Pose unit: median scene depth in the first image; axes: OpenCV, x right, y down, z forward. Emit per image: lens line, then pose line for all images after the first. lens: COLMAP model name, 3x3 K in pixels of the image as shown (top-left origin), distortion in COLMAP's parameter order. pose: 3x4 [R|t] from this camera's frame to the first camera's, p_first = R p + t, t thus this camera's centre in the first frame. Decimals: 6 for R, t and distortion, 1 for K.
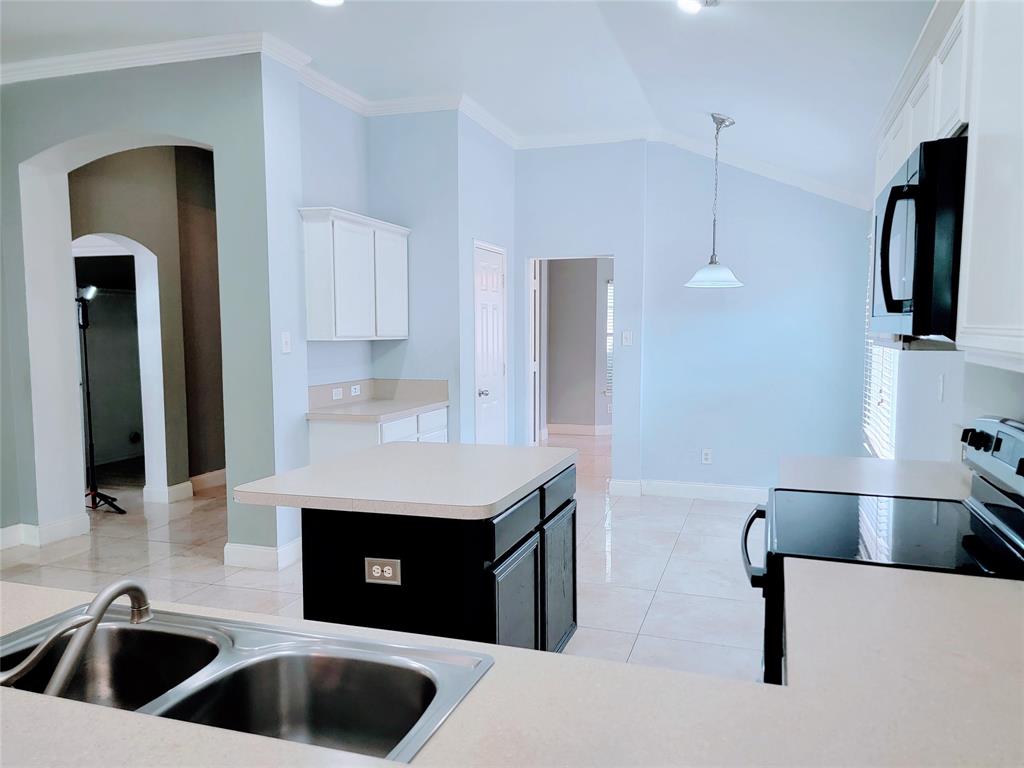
lens RADIAL K [[762.4, 0, 514.6], [0, 762.4, 387.1], [0, 0, 1]] dist [0.059466, -0.008256]
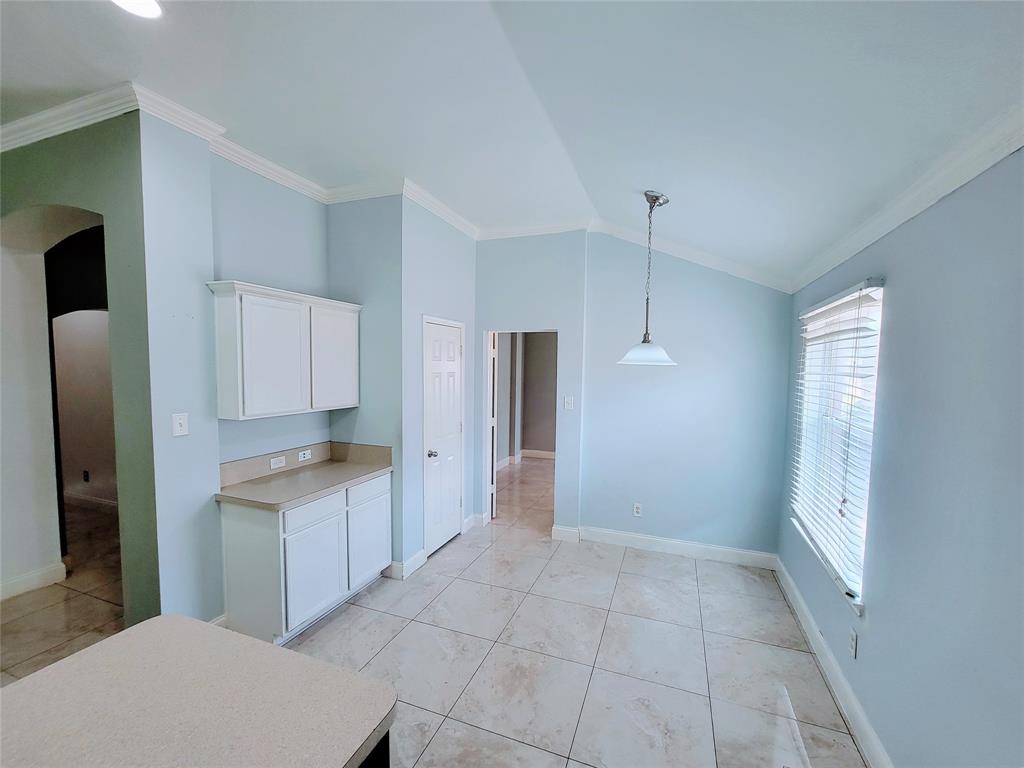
lens RADIAL K [[428.4, 0, 511.1], [0, 428.4, 387.0], [0, 0, 1]] dist [0.002108, 0.001914]
pose [[0.998868, 0.017016, -0.044431, 0.103442], [-0.018096, 0.999547, -0.024030, -0.081701], [0.044002, 0.024807, 0.998723, 0.412537]]
